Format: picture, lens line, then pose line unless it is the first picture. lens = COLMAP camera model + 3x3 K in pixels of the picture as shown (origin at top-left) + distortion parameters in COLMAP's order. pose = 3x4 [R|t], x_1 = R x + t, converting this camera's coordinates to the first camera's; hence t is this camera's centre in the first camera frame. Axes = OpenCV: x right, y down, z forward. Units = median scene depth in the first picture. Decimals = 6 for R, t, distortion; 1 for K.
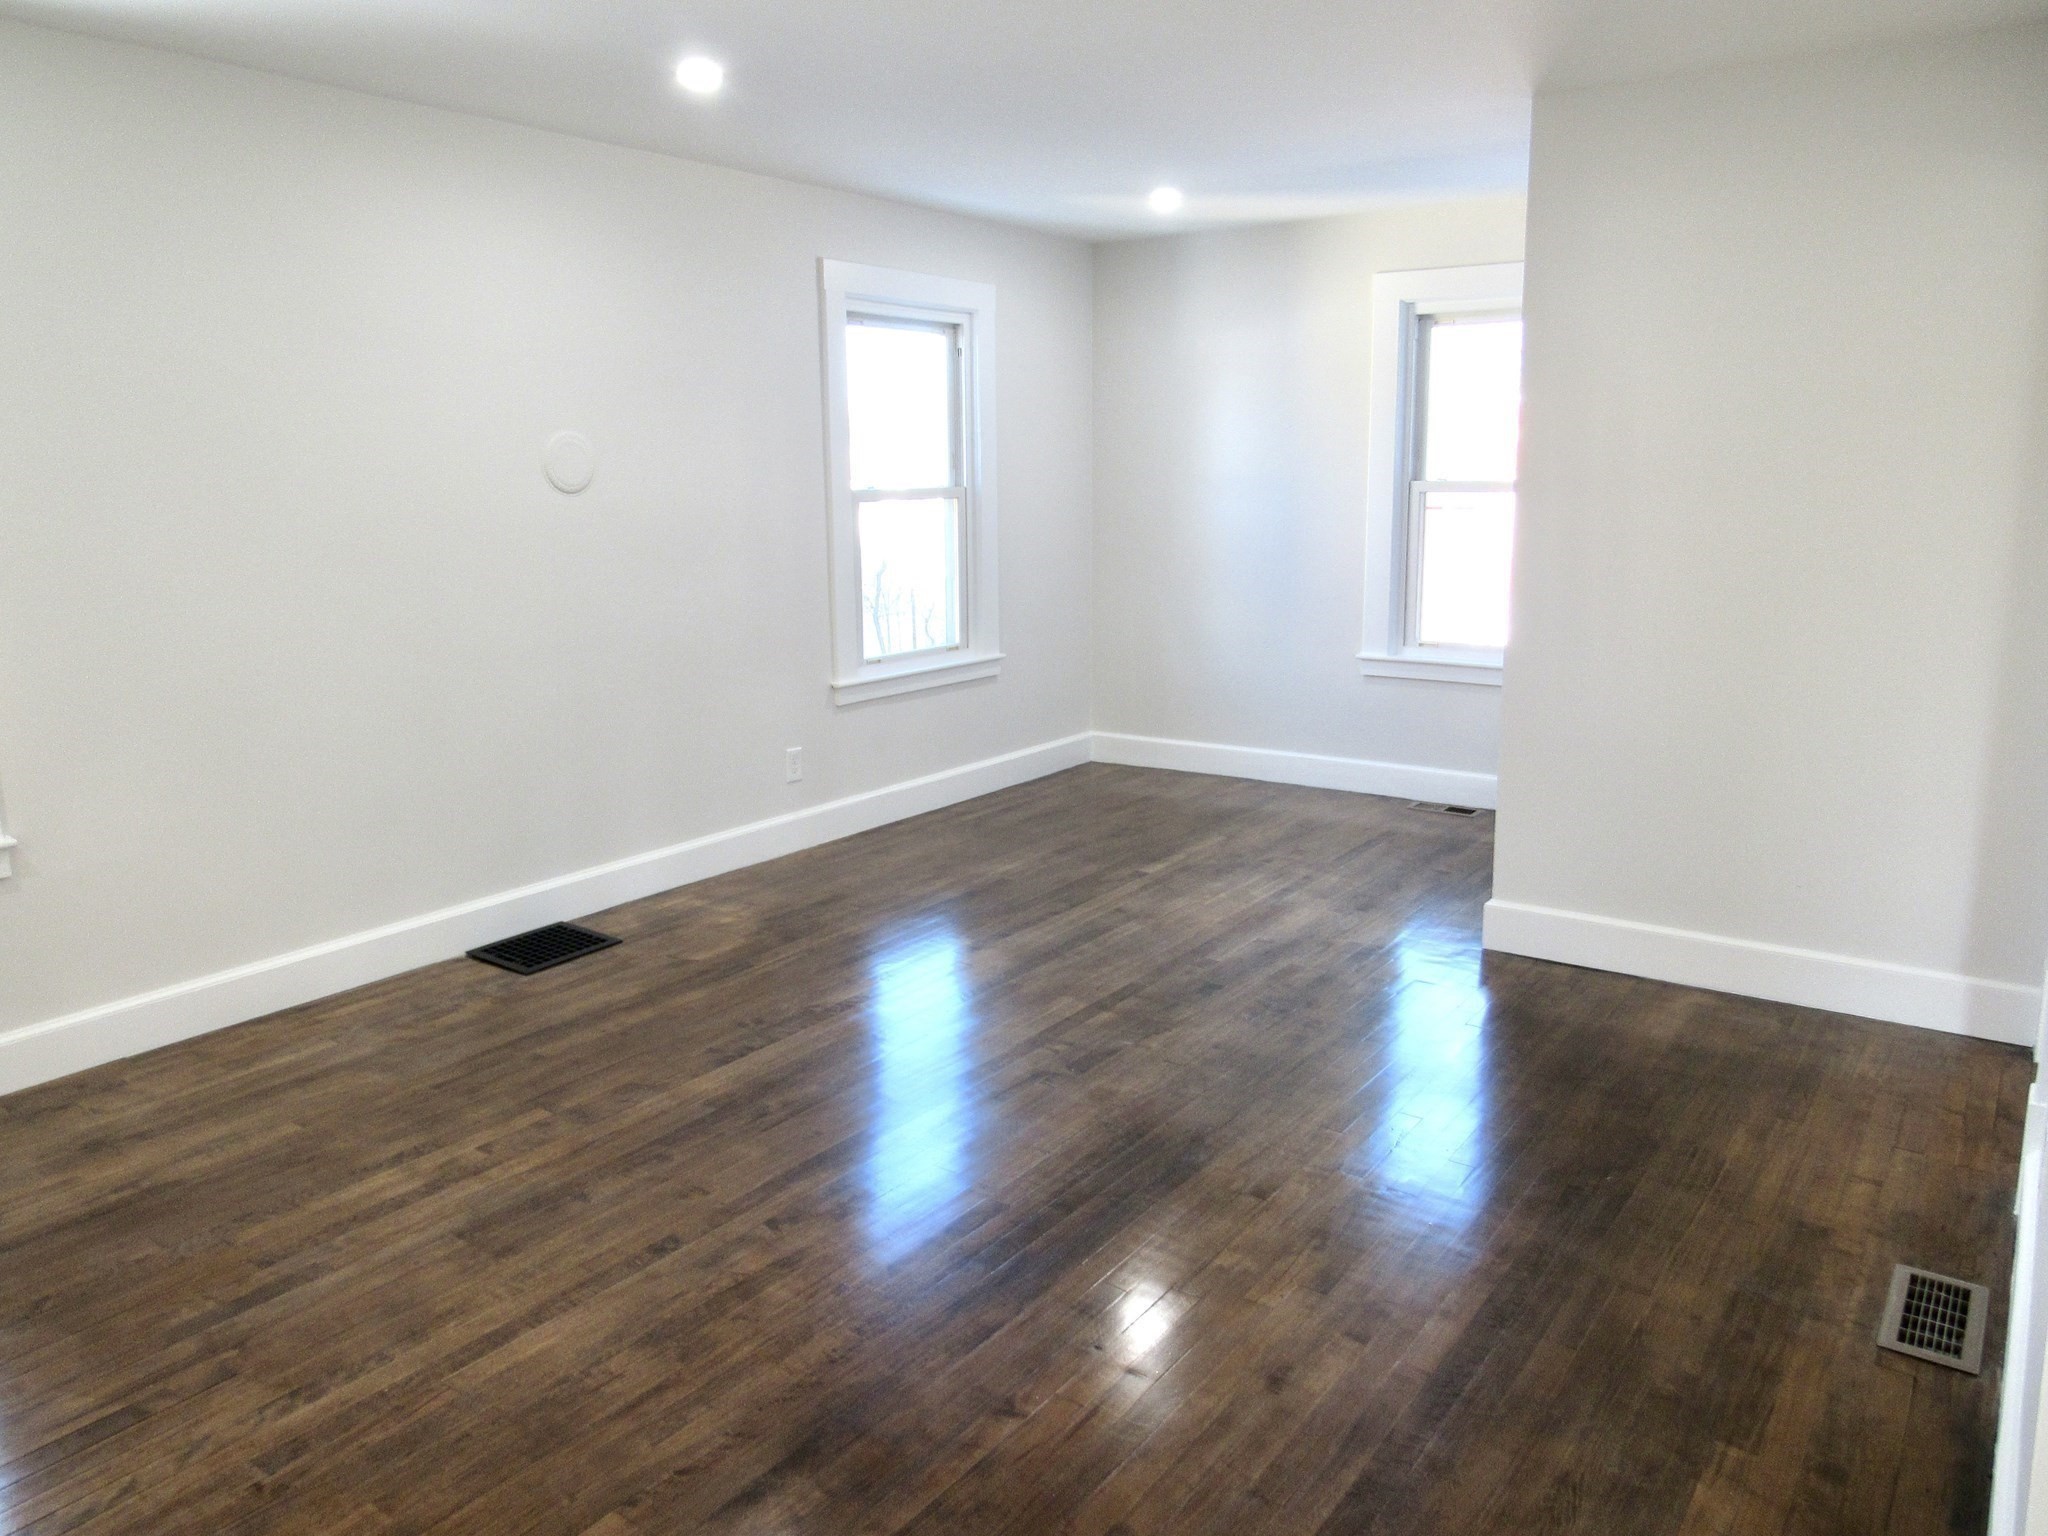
lens RADIAL K [[1448.8, 0, 1032.5], [0, 1448.8, 772.7], [0, 0, 1]] dist [-0.024302, 0.006245]
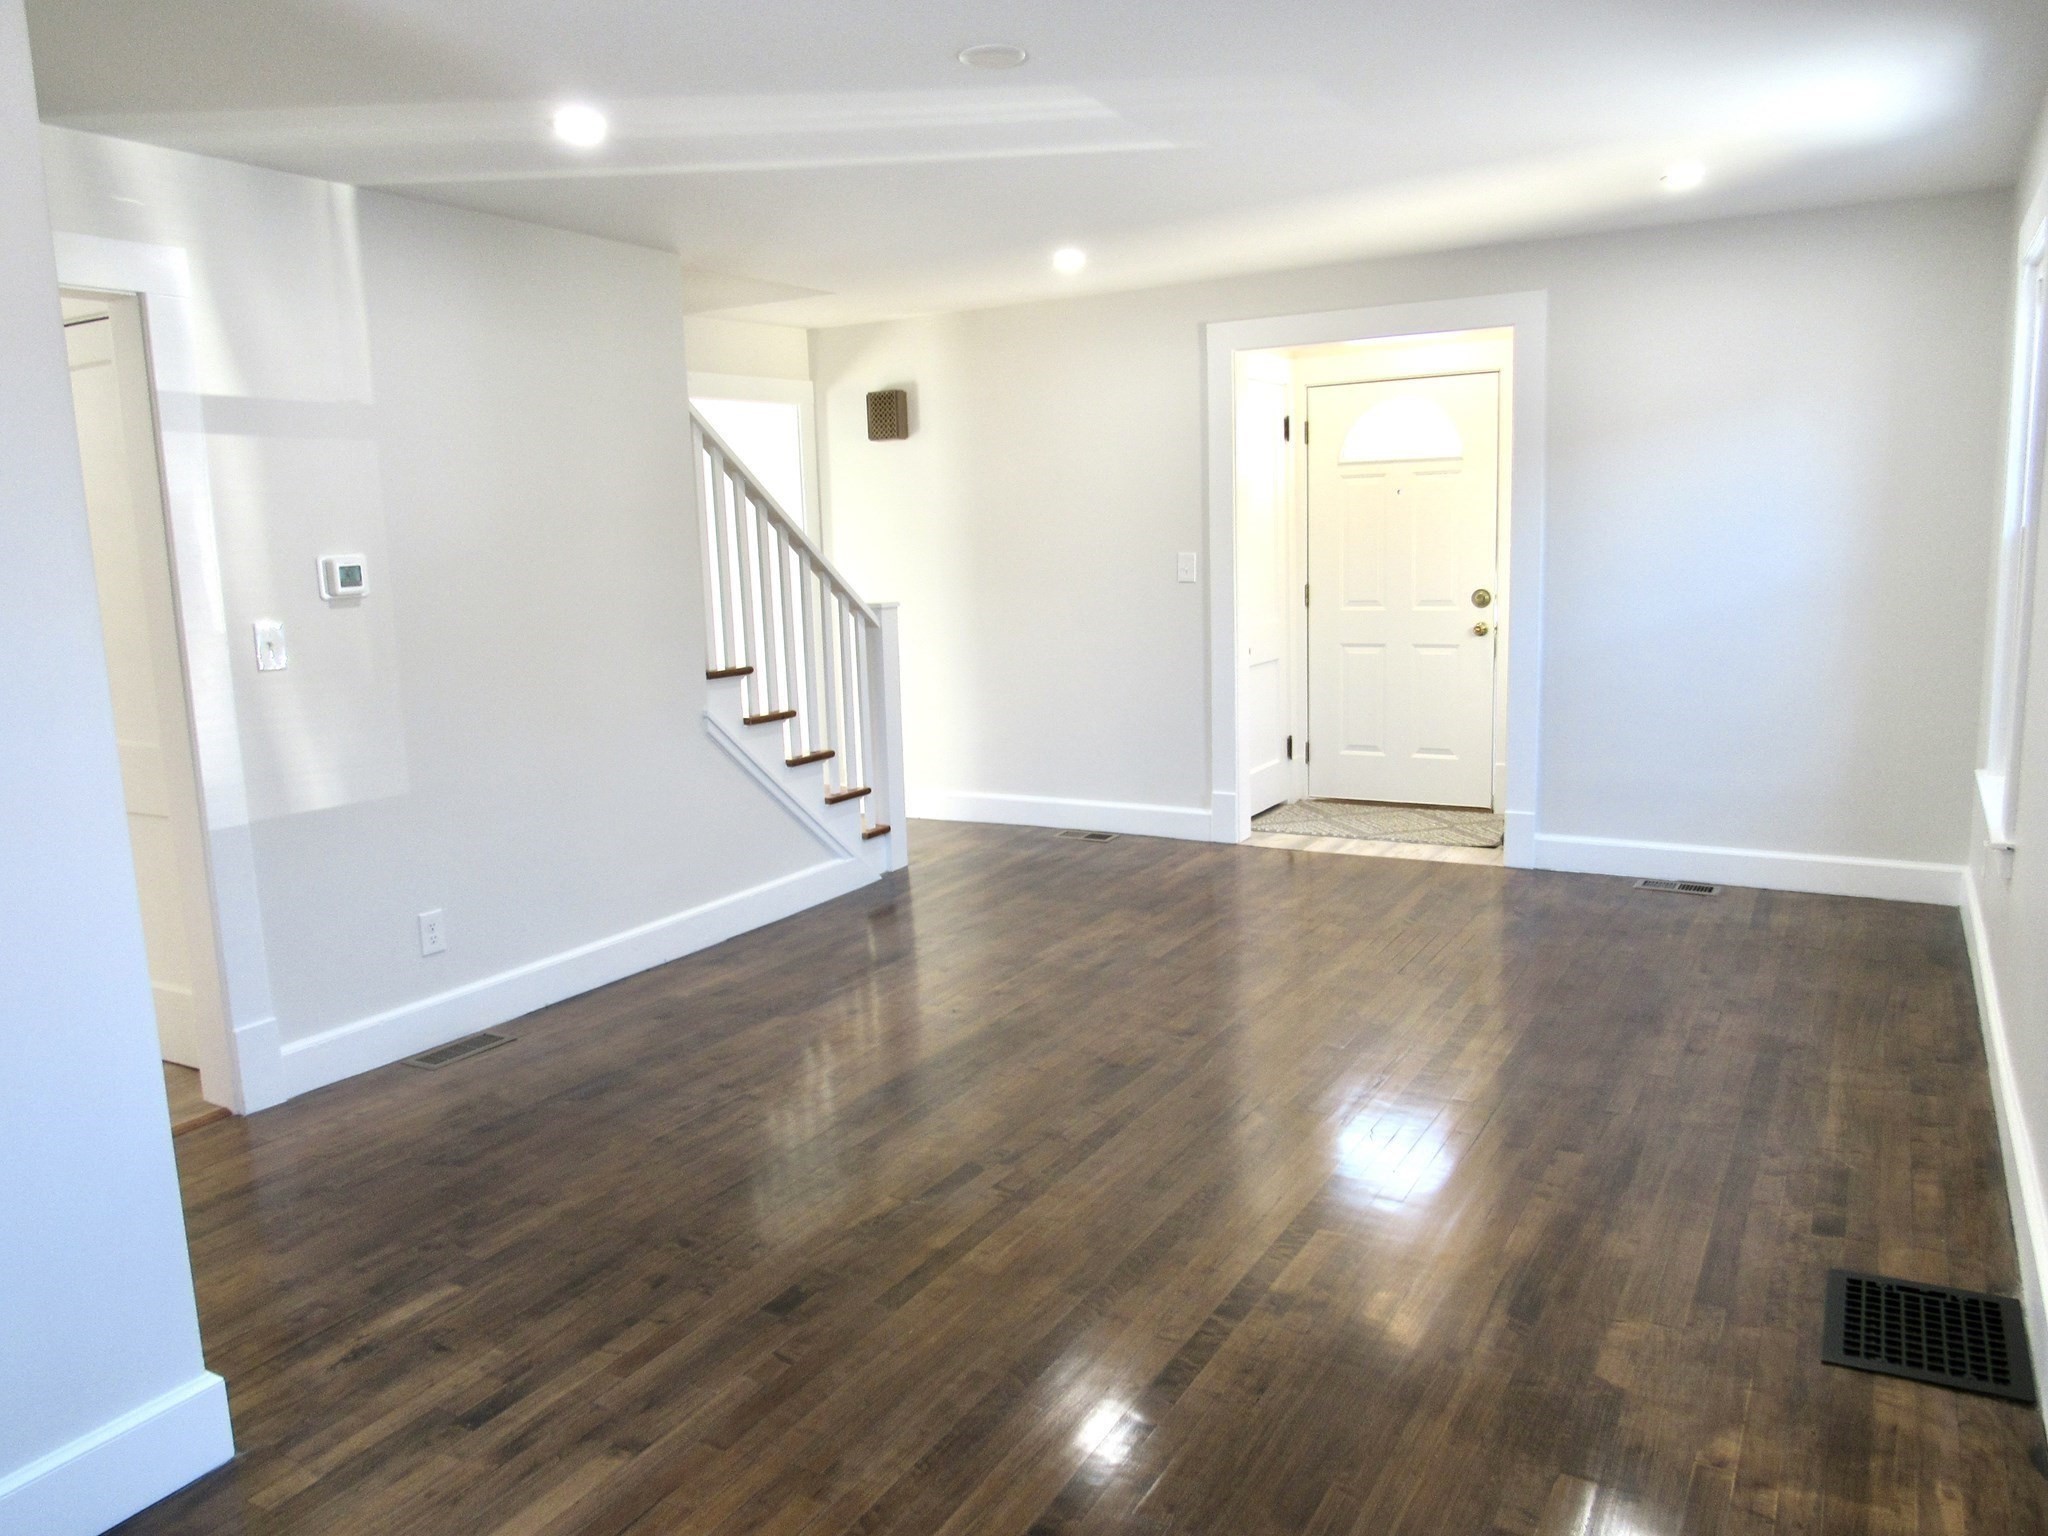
lens RADIAL K [[1448.8, 0, 1028.5], [0, 1448.8, 774.7], [0, 0, 1]] dist [-0.024302, 0.006245]
pose [[-0.994998, 0.060166, -0.079746, 0.052595], [0.027073, 0.930815, 0.364486, -0.361565], [0.096158, 0.360504, -0.927788, 1.724128]]
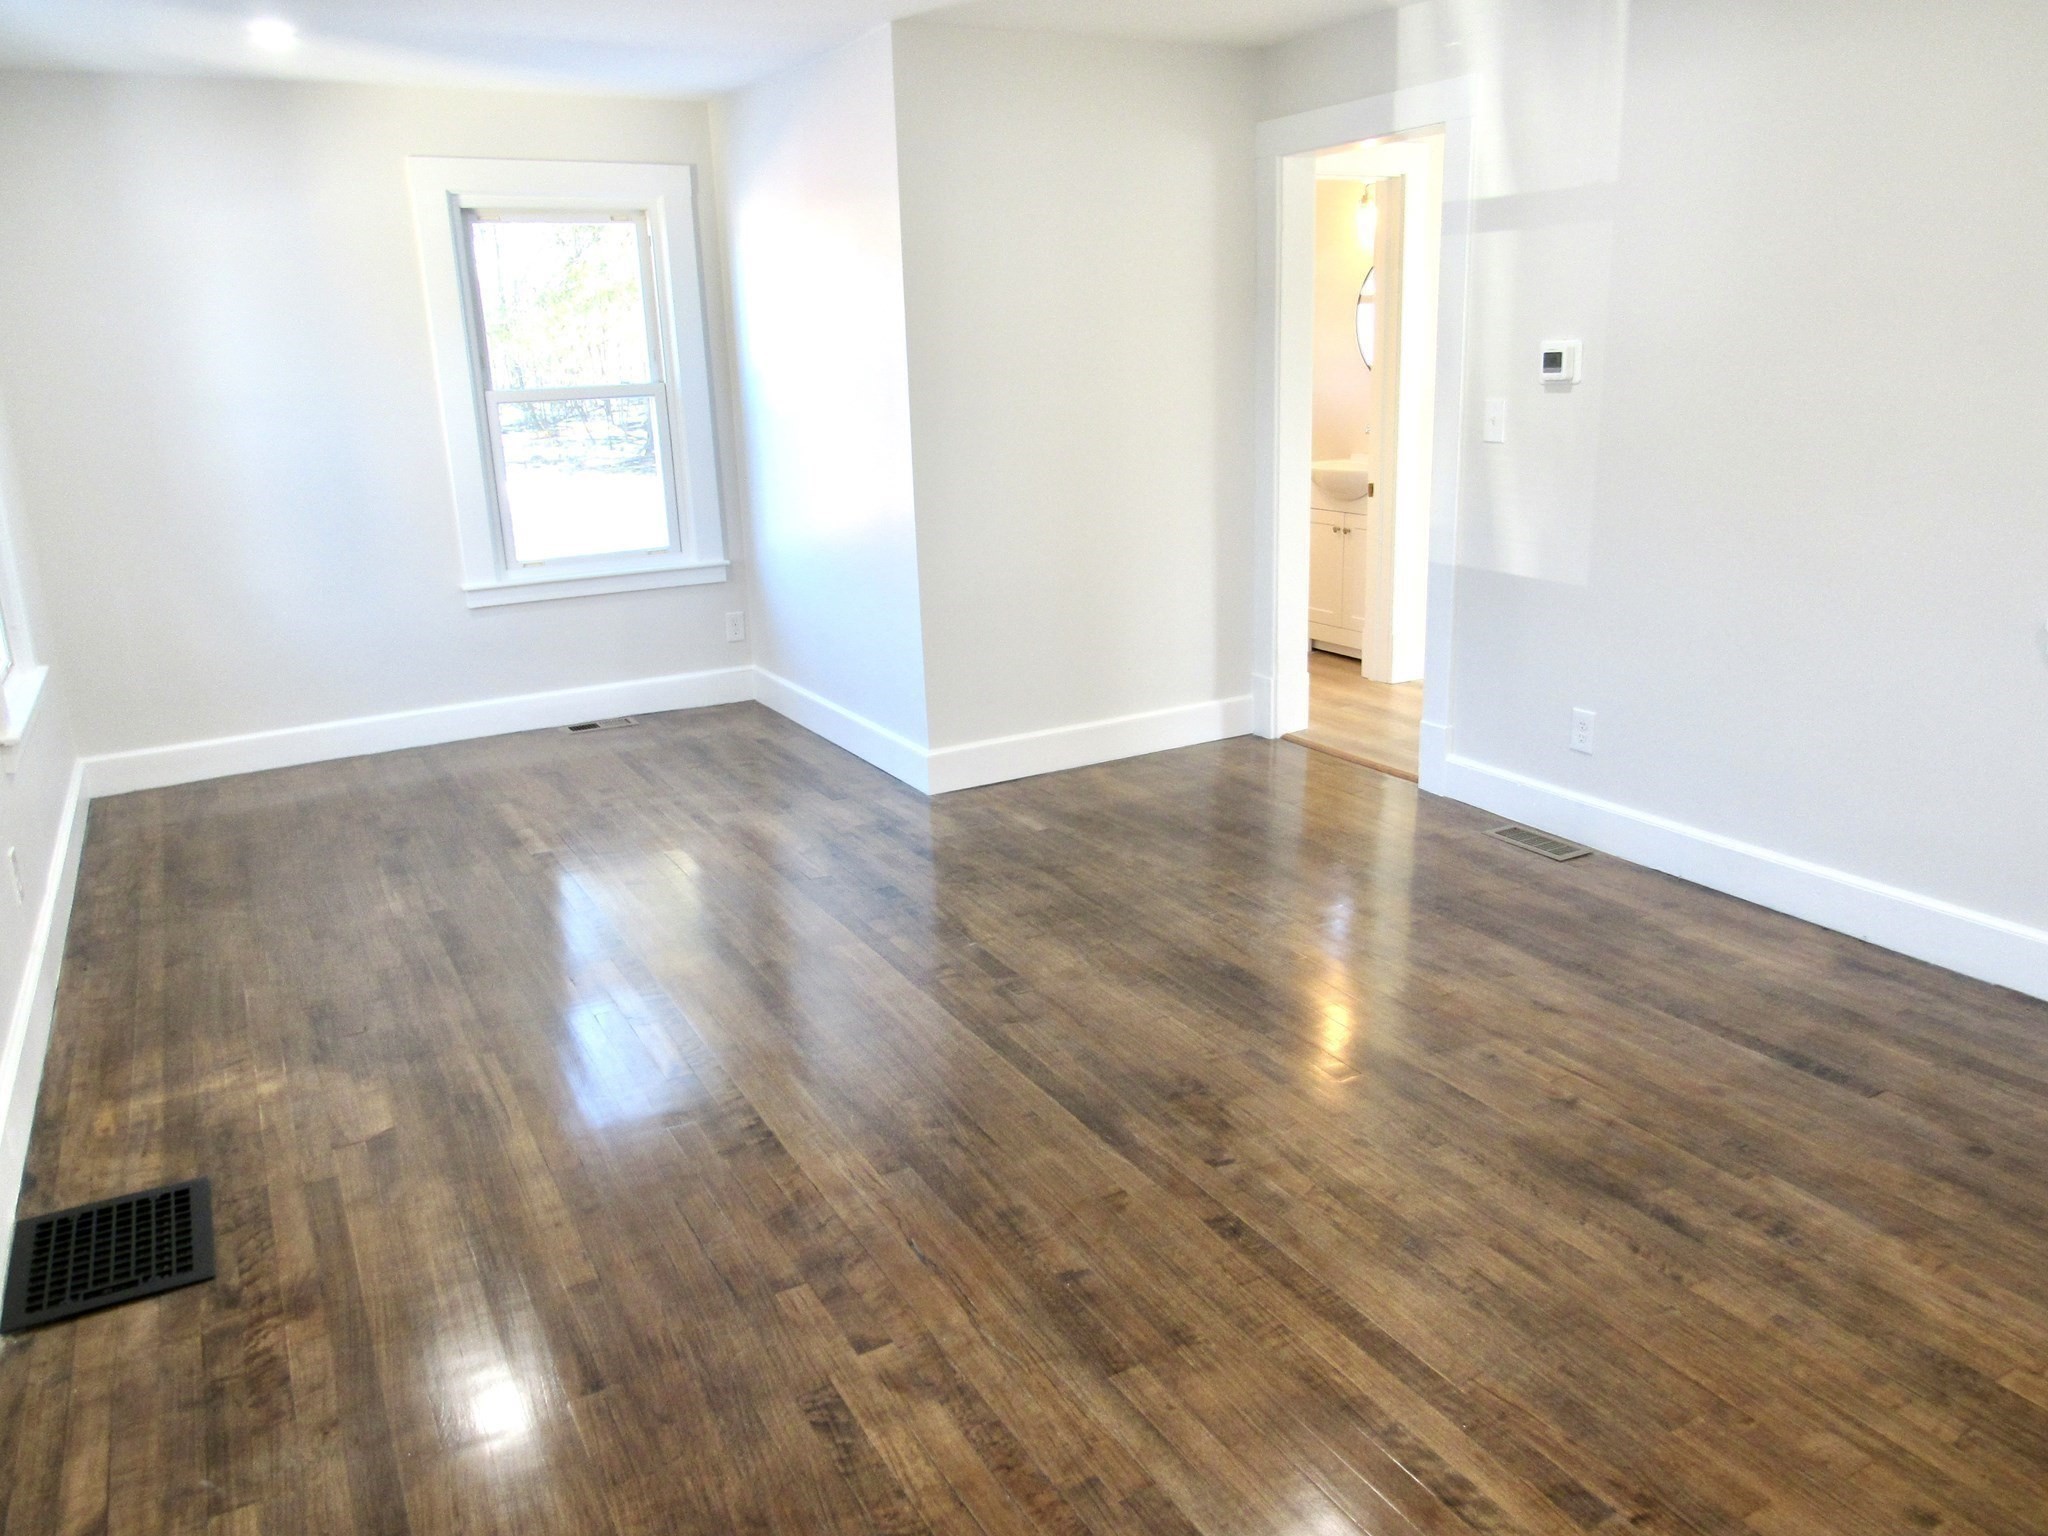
lens RADIAL K [[1448.8, 0, 1024.6], [0, 1448.8, 762.5], [0, 0, 1]] dist [-0.024302, 0.006245]
pose [[0.417942, -0.251506, 0.872966, -0.770026], [0.212124, 0.961370, 0.175419, -0.103465], [-0.883362, 0.111861, 0.455147, 0.502313]]
